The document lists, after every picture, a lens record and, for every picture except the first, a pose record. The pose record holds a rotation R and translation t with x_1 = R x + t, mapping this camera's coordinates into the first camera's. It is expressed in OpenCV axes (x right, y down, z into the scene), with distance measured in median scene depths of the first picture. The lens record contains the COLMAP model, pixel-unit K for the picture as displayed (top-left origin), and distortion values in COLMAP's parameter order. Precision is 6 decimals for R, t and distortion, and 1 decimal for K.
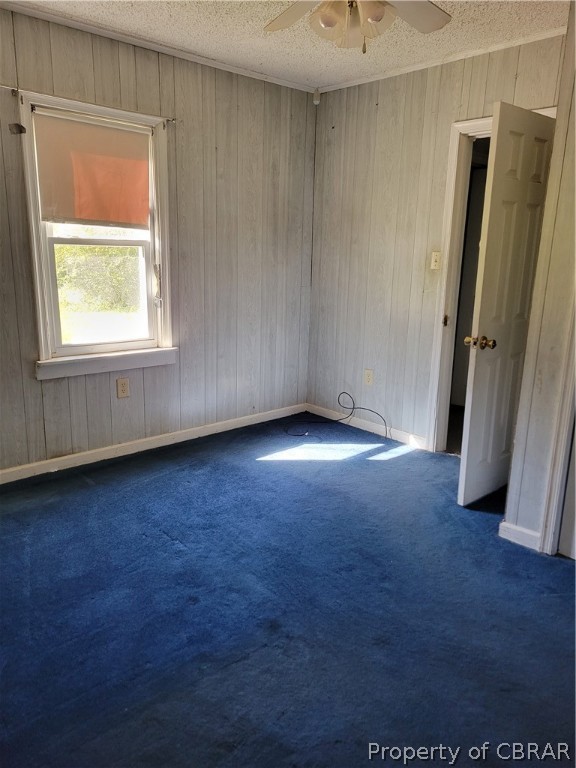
lens RADIAL K [[589.4, 0, 288.0], [0, 589.4, 384.0], [0, 0, 1]] dist [0.061969, -0.037566]
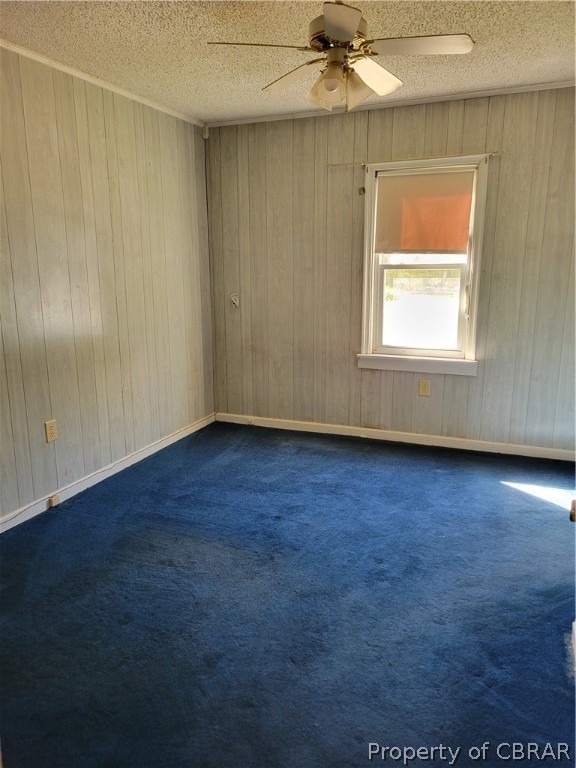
lens RADIAL K [[589.4, 0, 288.0], [0, 589.4, 384.0], [0, 0, 1]] dist [0.061969, -0.037566]
pose [[0.401114, 0.152105, -0.903311, 0.711511], [-0.194706, 0.977741, 0.078179, -0.041529], [0.895096, 0.144521, 0.421802, 0.261953]]
